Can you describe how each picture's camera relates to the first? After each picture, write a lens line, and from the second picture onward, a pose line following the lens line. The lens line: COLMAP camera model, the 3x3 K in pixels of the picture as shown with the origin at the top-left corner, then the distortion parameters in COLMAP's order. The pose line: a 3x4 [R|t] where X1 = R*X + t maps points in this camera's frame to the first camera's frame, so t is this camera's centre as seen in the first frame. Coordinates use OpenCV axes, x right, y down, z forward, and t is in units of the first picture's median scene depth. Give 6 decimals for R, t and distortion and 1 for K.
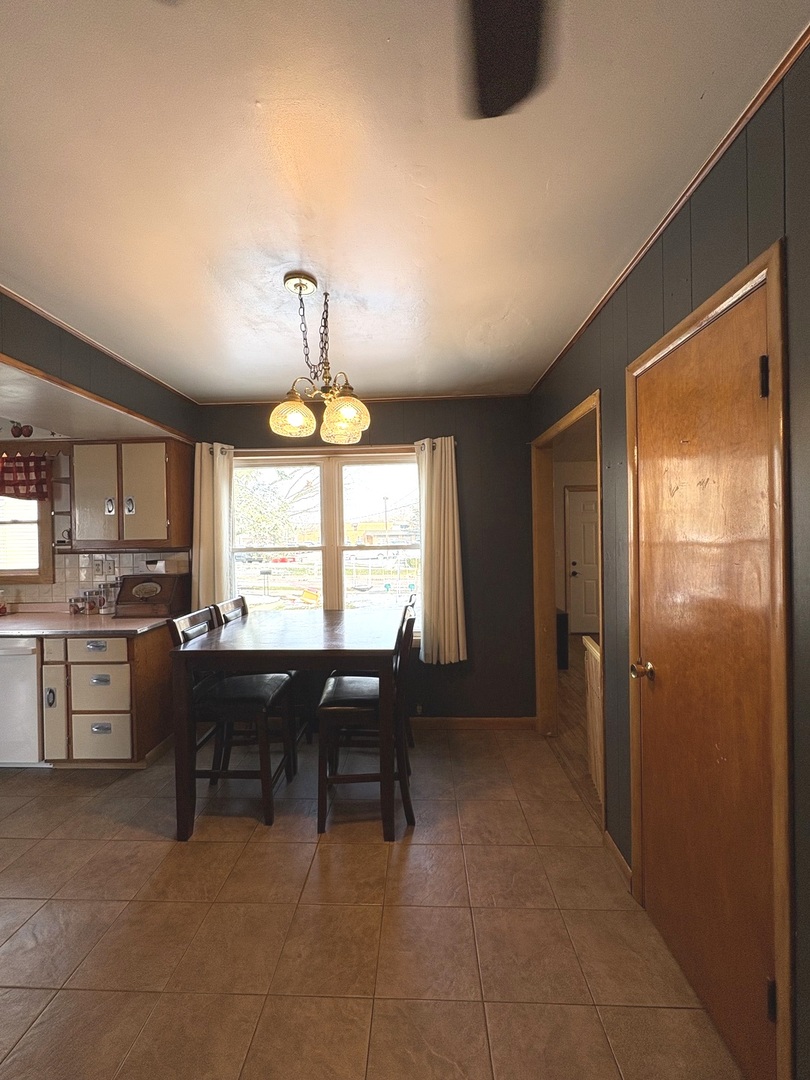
lens RADIAL K [[428.8, 0, 402.5], [0, 428.8, 539.6], [0, 0, 1]] dist [-0.000831, 0.000058]
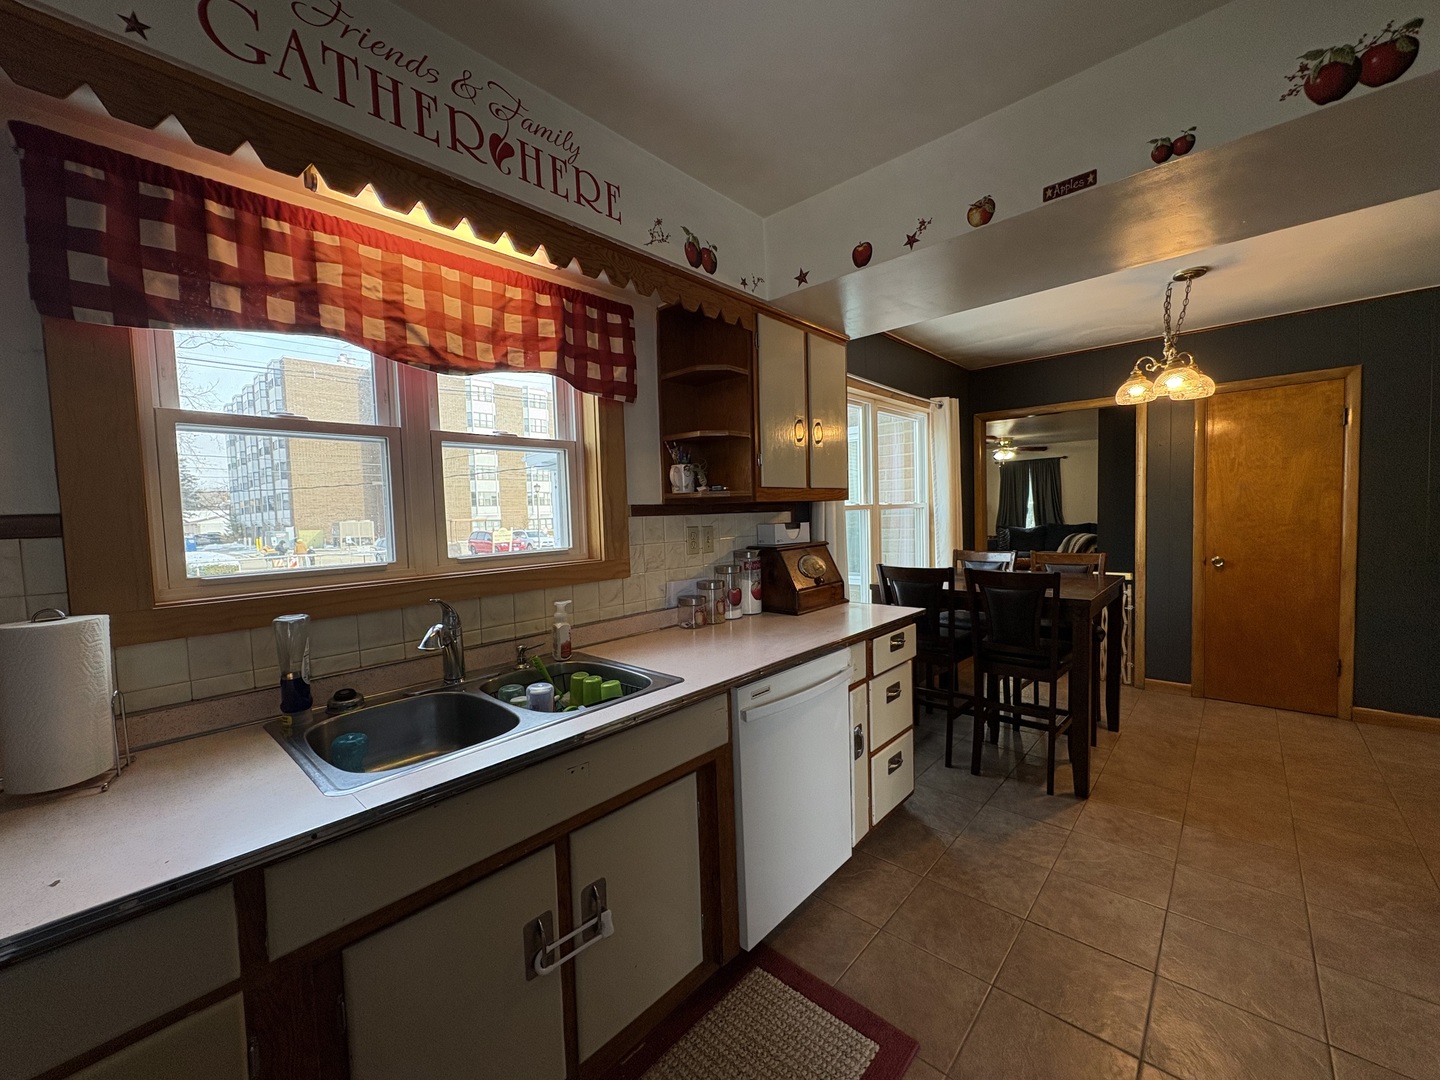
lens RADIAL K [[571.8, 0, 718.9], [0, 571.8, 542.7], [0, 0, 1]] dist [-0.000831, 0.000058]
pose [[0.641541, -0.042521, 0.765909, -1.290310], [0.023156, 0.999081, 0.036070, 0.044883], [-0.766739, -0.005405, 0.641936, 0.526558]]
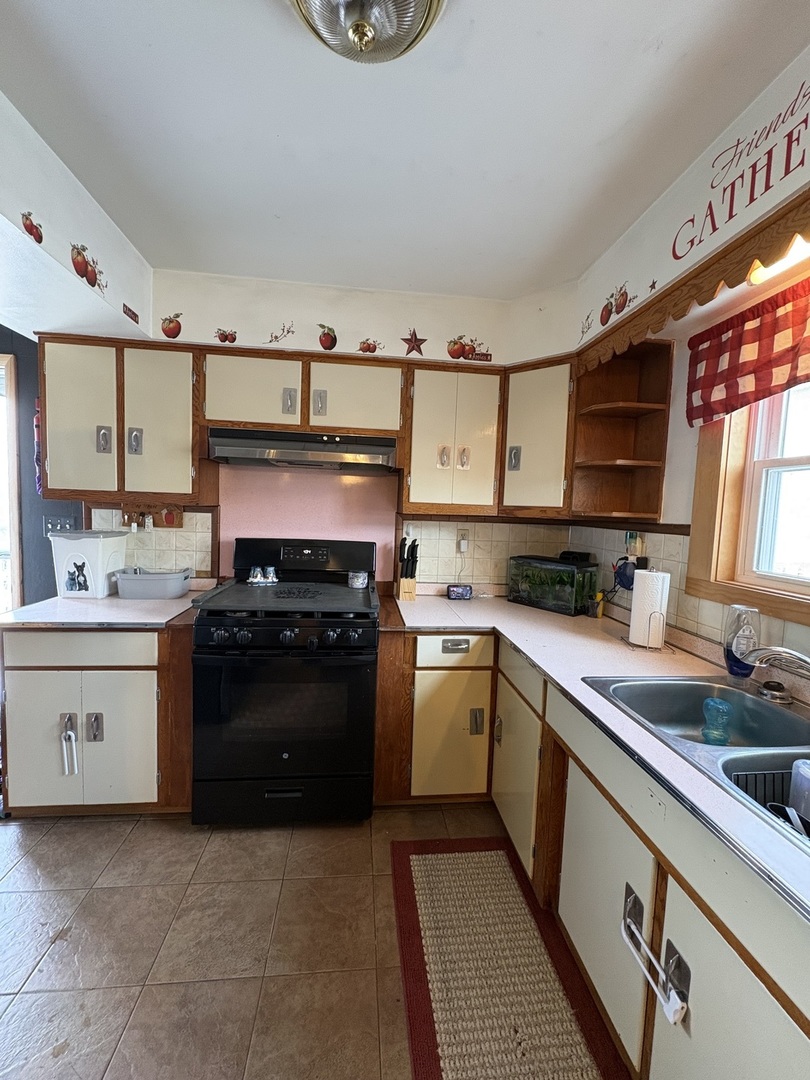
lens RADIAL K [[427.6, 0, 403.0], [0, 427.6, 539.5], [0, 0, 1]] dist [0.000323, 0.000163]
pose [[0.142445, 0.096682, -0.985070, -0.816367], [-0.045924, 0.994792, 0.090995, 0.017526], [0.988737, 0.032277, 0.146143, 0.632166]]
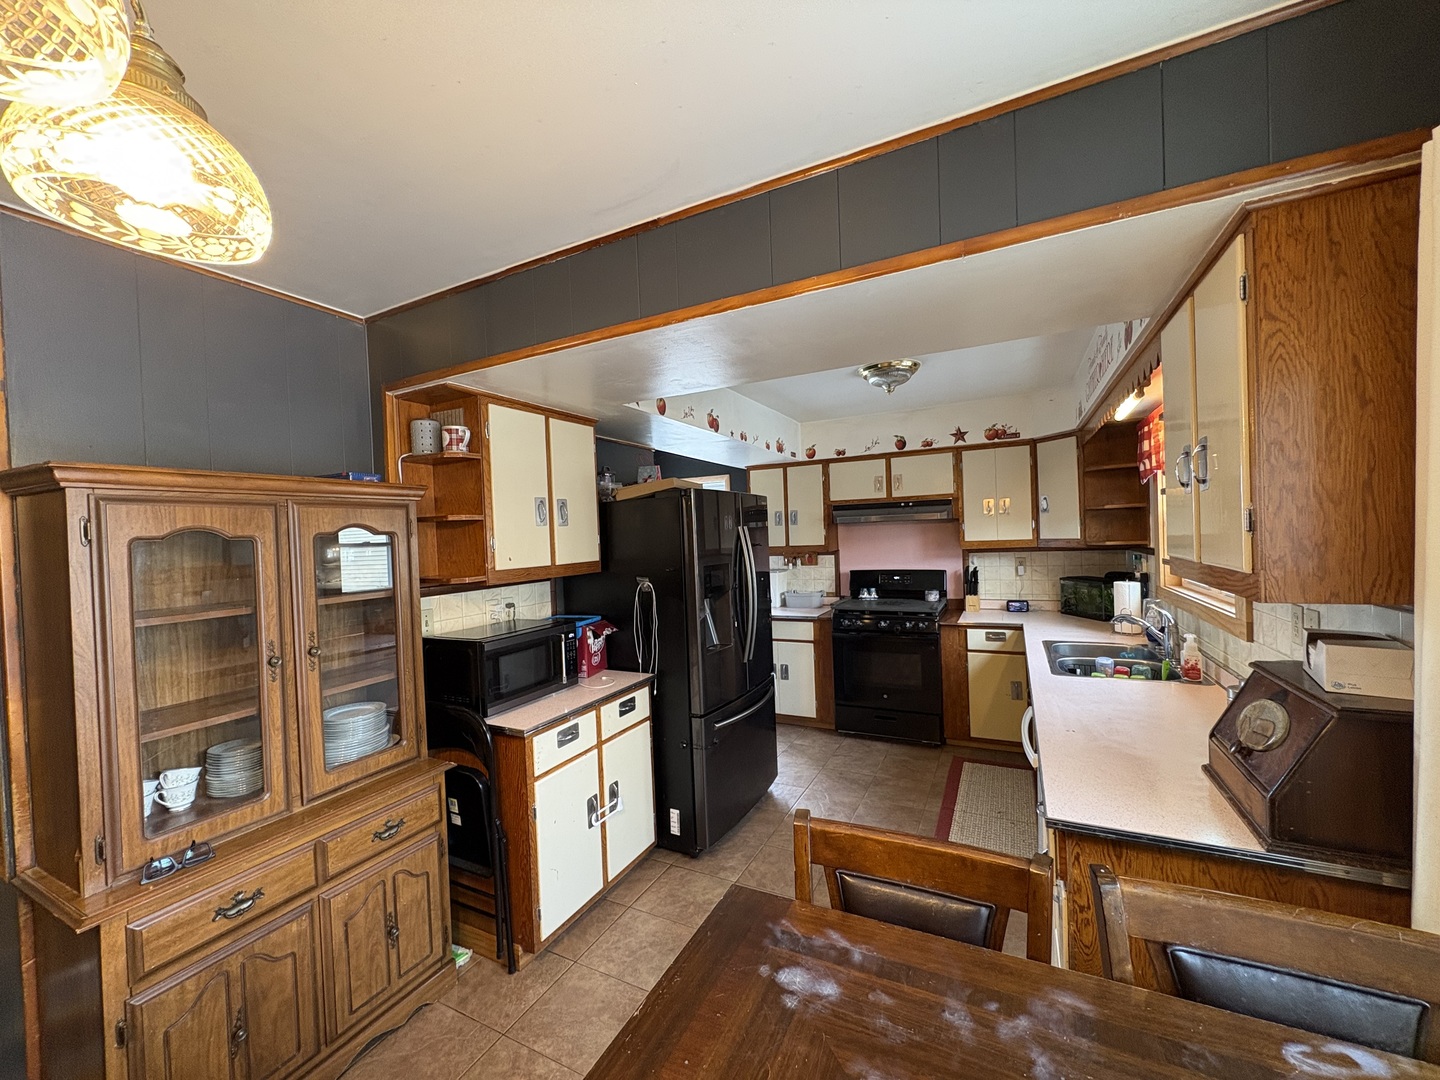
lens RADIAL K [[571.8, 0, 718.9], [0, 571.8, 542.7], [0, 0, 1]] dist [-0.000831, 0.000058]
pose [[-0.418285, 0.047792, -0.907058, -0.053521], [0.041478, 0.998578, 0.033487, -0.044526], [0.907368, -0.023616, -0.419672, 0.779715]]
